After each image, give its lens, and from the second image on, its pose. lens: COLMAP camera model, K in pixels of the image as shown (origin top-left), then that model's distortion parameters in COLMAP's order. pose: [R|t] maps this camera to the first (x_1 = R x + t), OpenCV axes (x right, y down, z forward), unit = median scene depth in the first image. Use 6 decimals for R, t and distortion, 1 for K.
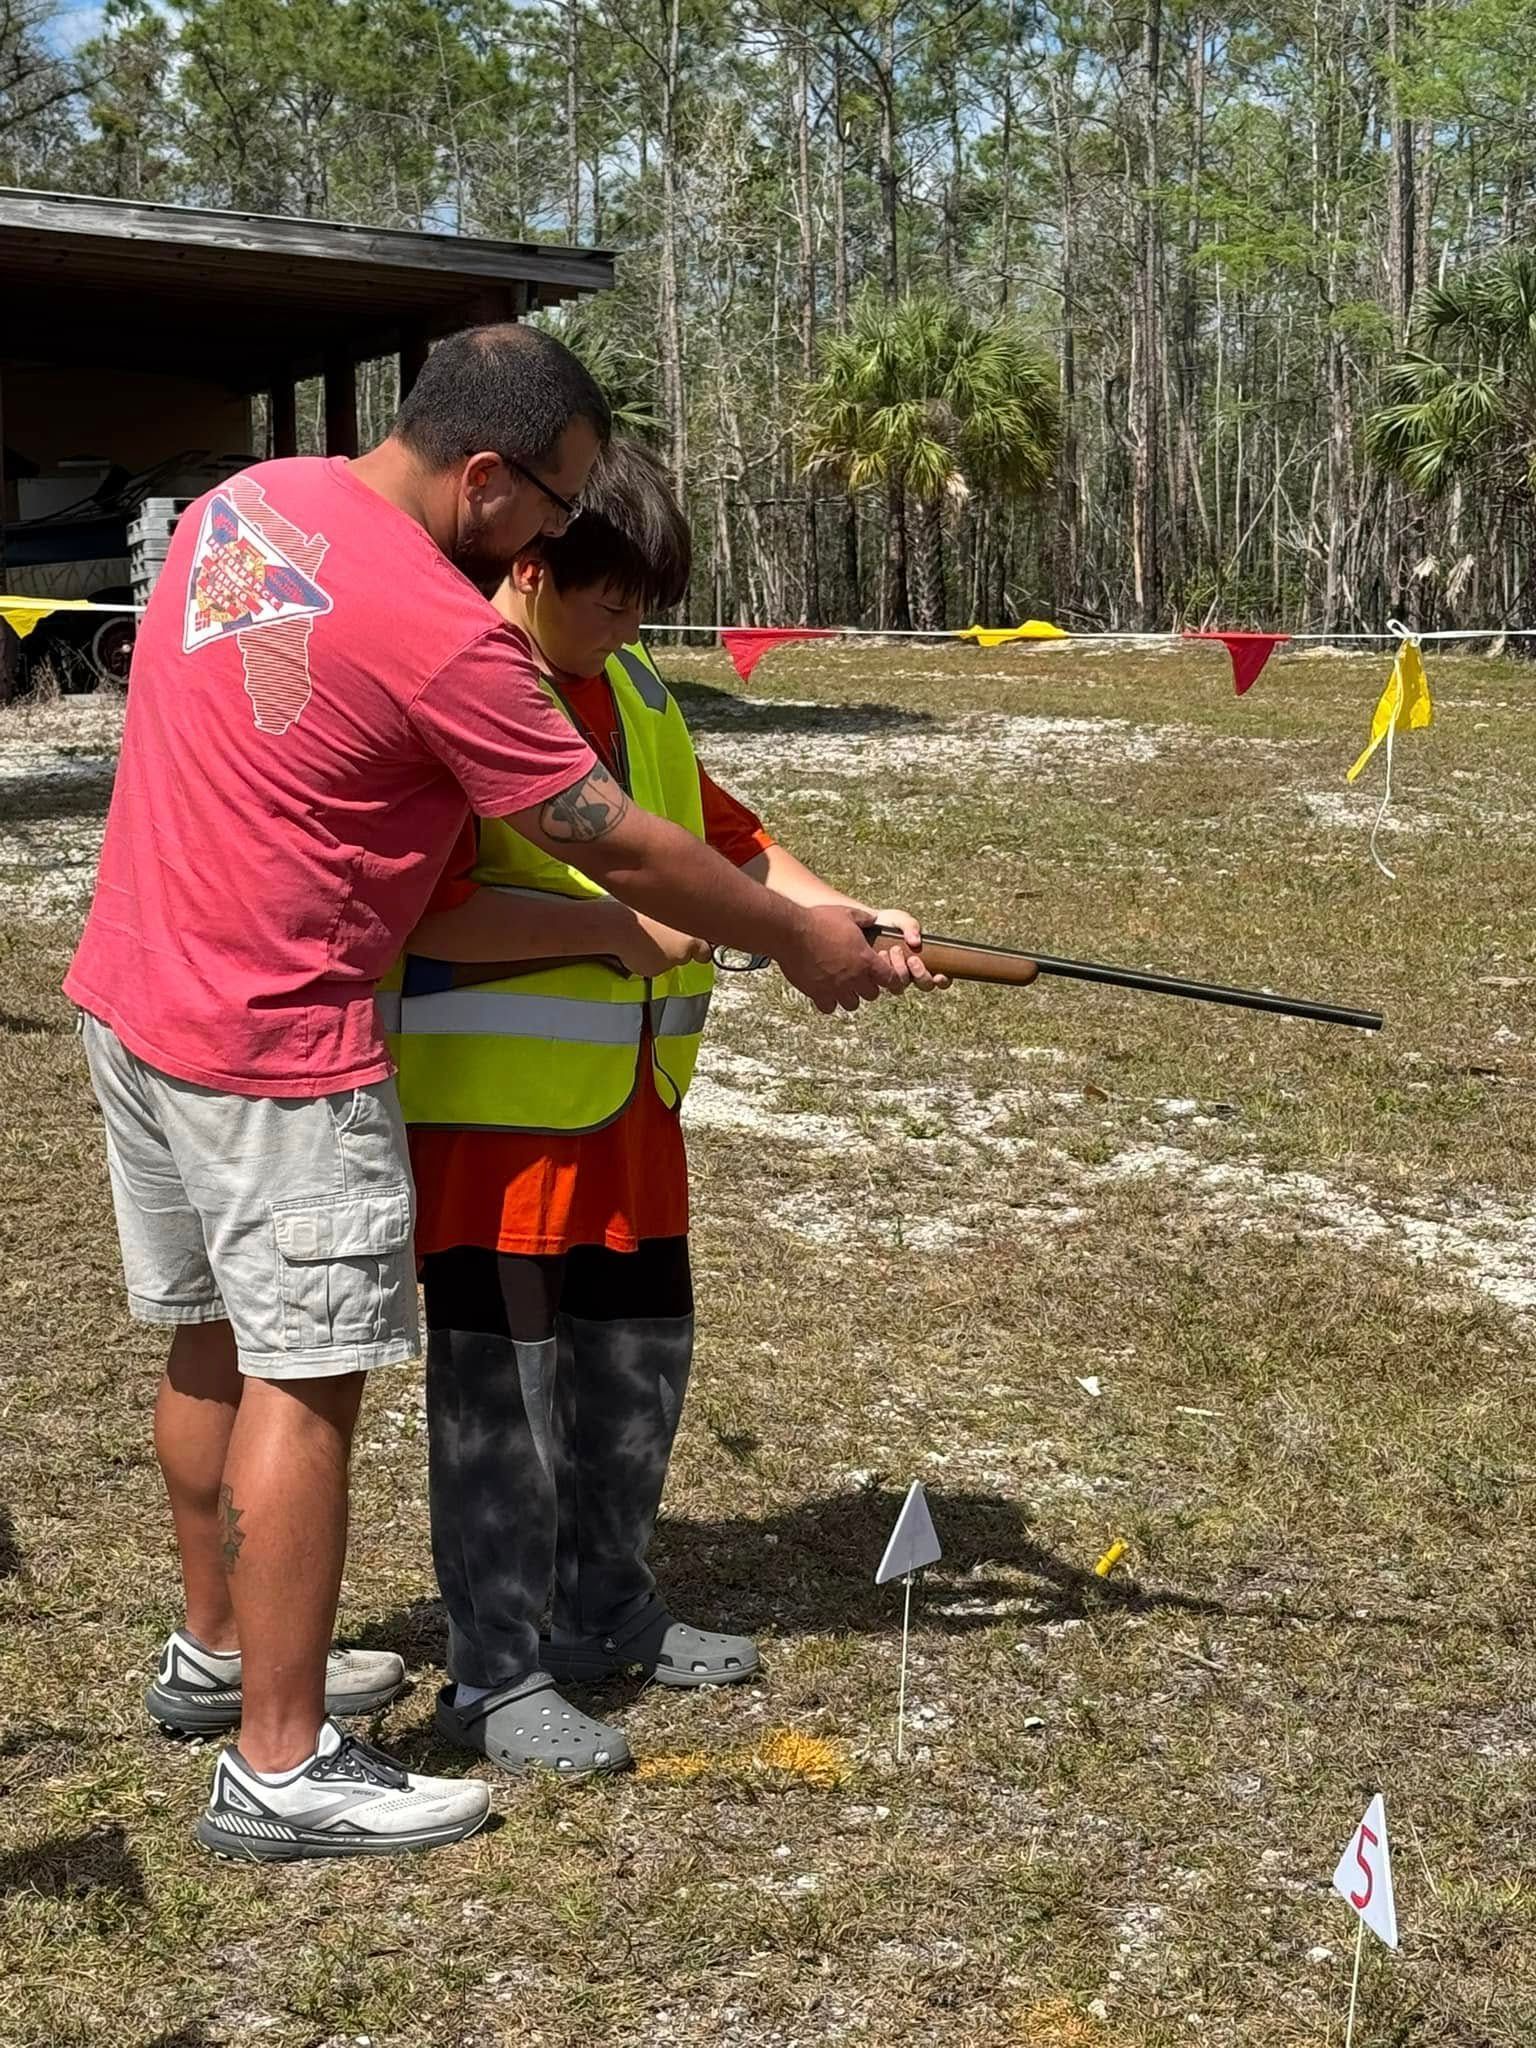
lens RADIAL K [[4343.8, 0, 759.2], [0, 4343.8, 1033.2], [0, 0, 1]] dist [0.084388, 0.000000]
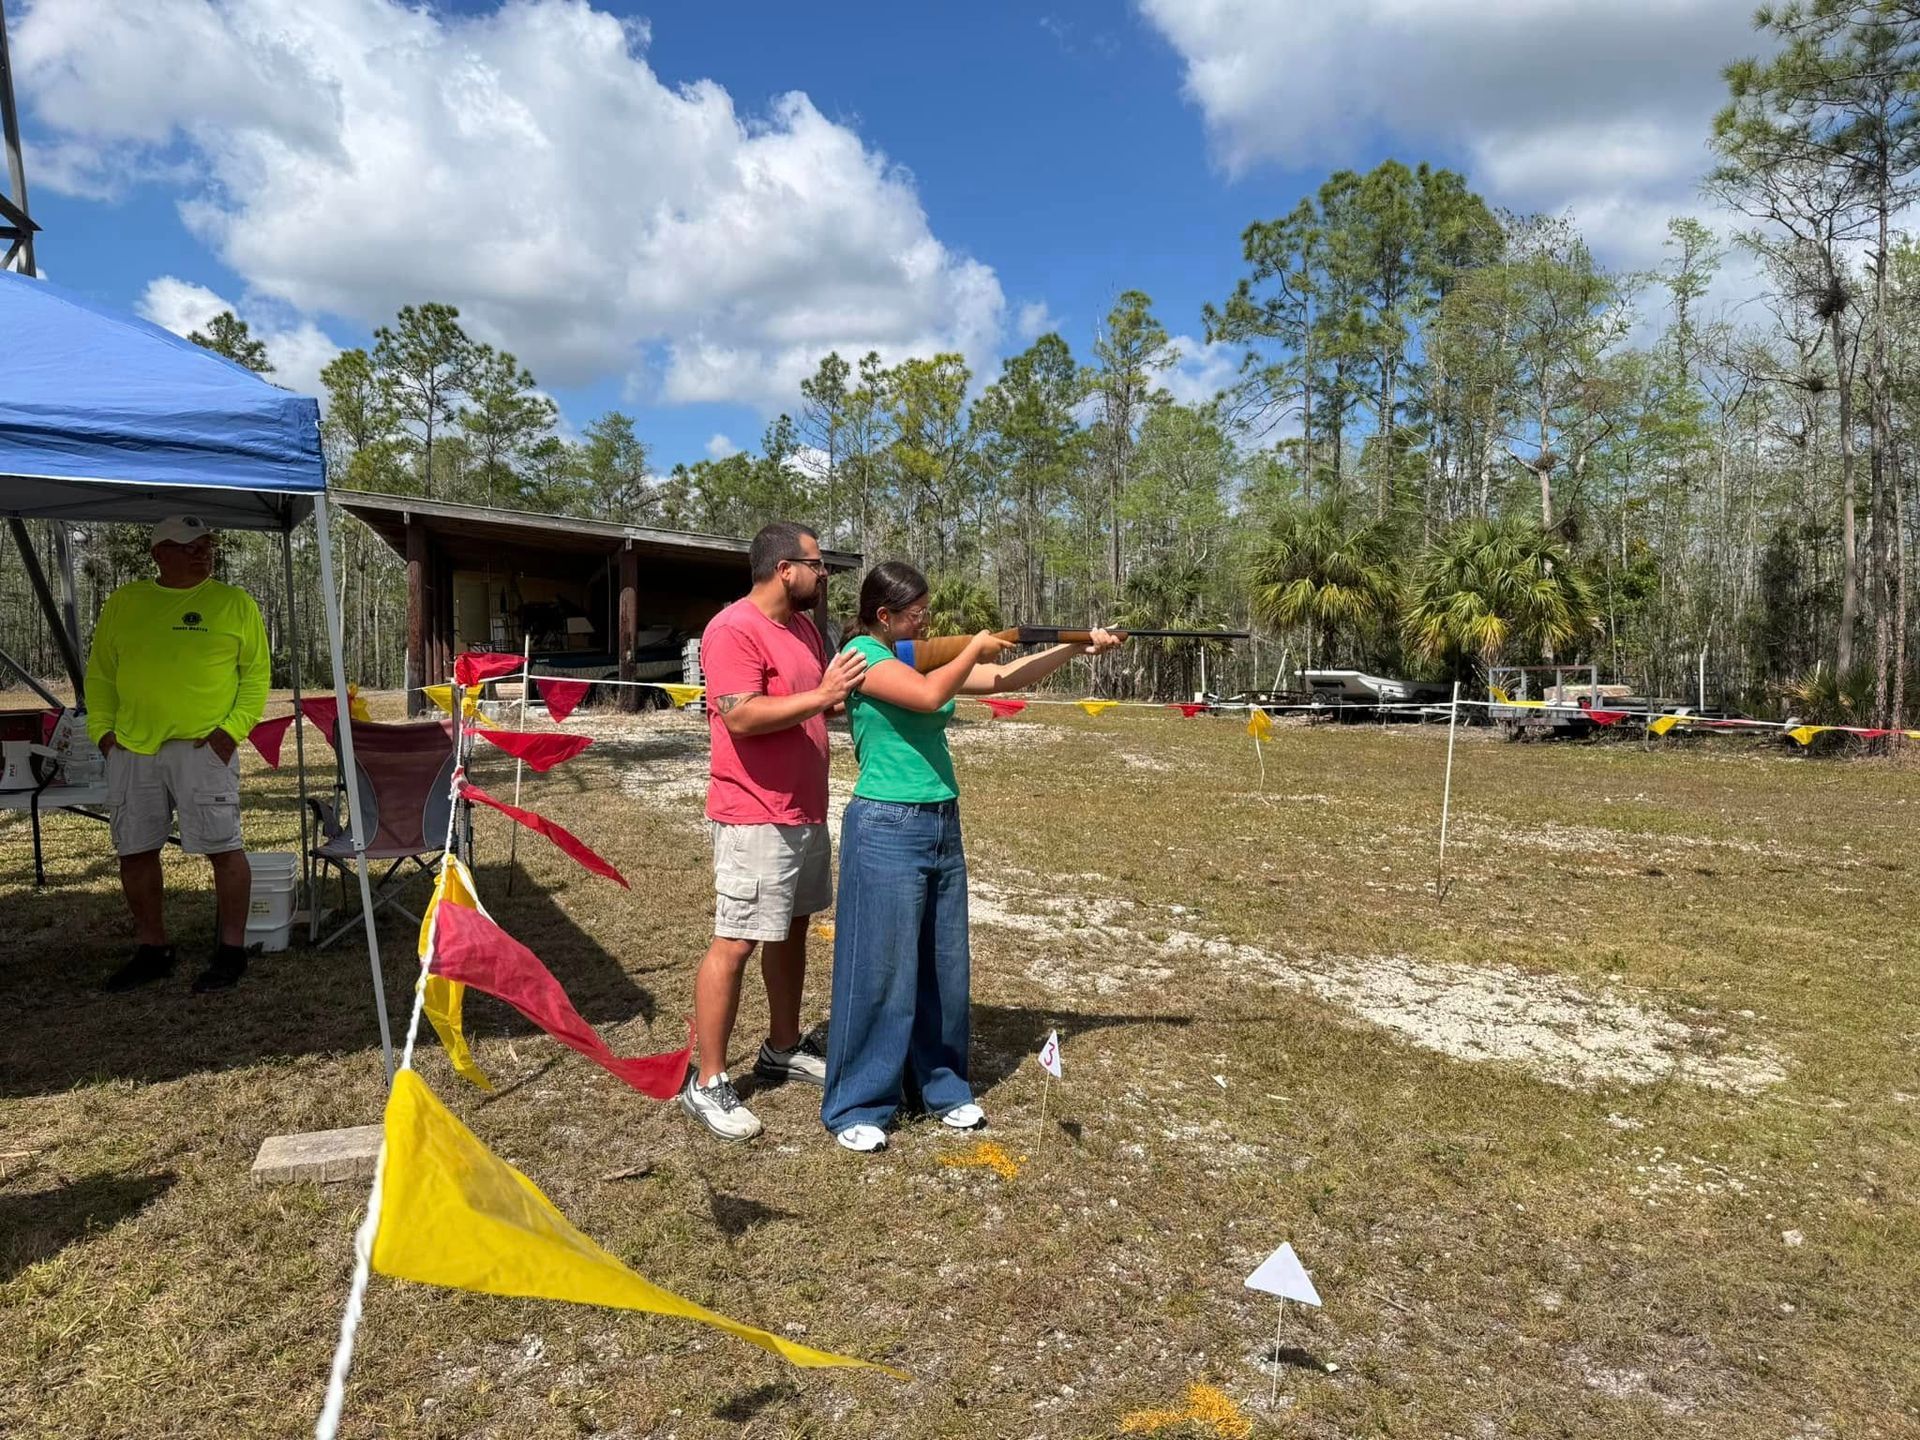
lens RADIAL K [[1424.3, 0, 979.3], [0, 1424.3, 709.4], [0, 0, 1]] dist [0.072587, -0.048131]
pose [[0.996804, 0.017506, 0.077947, -0.033606], [-0.011530, 0.997006, -0.076460, -0.014469], [-0.079052, 0.075316, 0.994021, 0.118827]]
